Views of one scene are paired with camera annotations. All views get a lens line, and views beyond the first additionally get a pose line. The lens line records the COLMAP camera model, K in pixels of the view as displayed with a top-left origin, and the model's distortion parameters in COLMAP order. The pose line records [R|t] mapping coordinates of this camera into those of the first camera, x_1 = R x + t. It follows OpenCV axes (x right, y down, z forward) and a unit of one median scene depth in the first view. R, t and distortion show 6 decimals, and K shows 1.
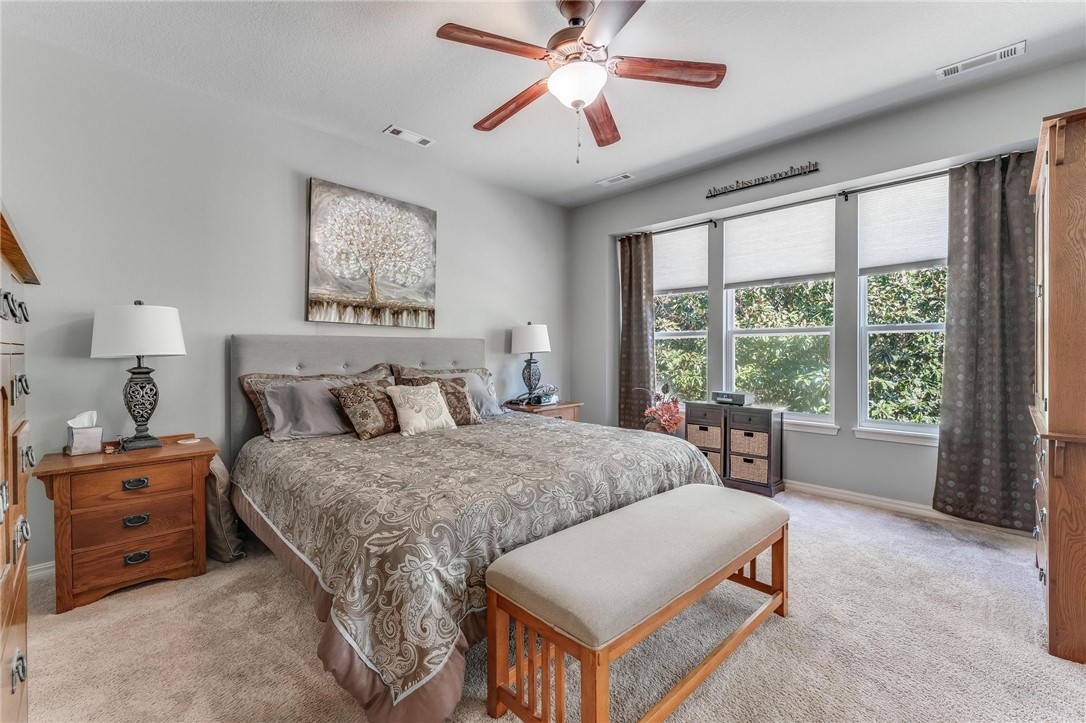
lens RADIAL K [[461.0, 0, 543.0], [0, 461.0, 361.5], [0, 0, 1]] dist [-0.001945, -0.000271]
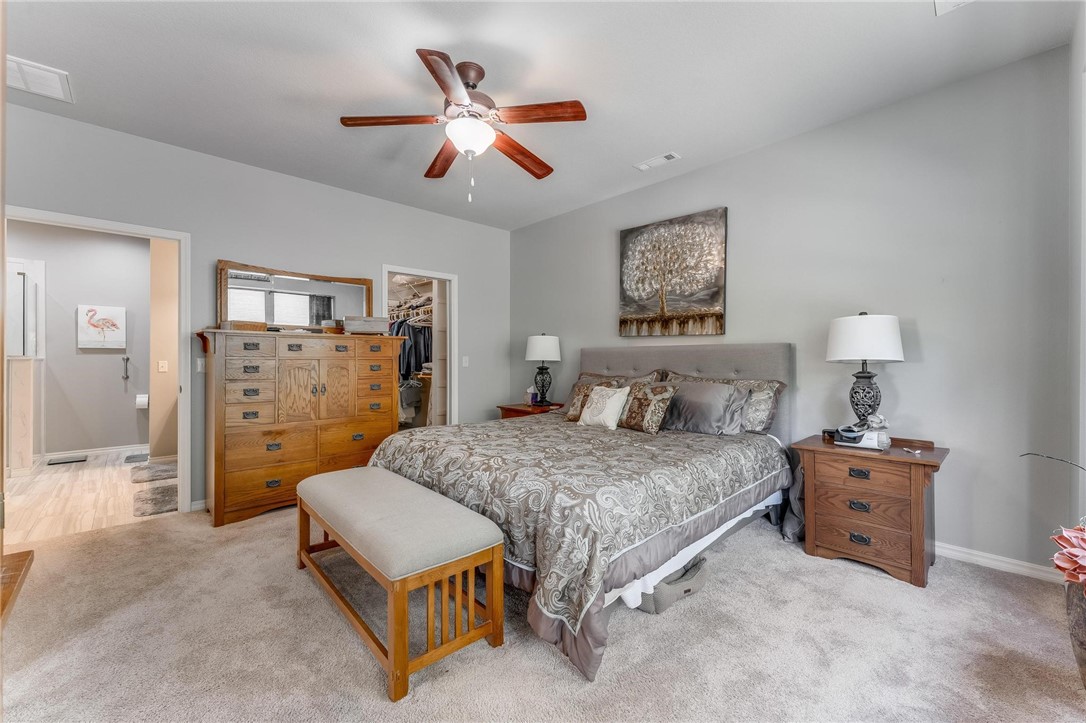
lens RADIAL K [[435.8, 0, 545.4], [0, 435.8, 360.6], [0, 0, 1]] dist [-0.000024, 0.000016]
pose [[-0.011987, 0.005124, -0.999915, 0.688051], [-0.022743, 0.999727, 0.005395, -0.015997], [0.999669, 0.022806, -0.011867, 0.698768]]
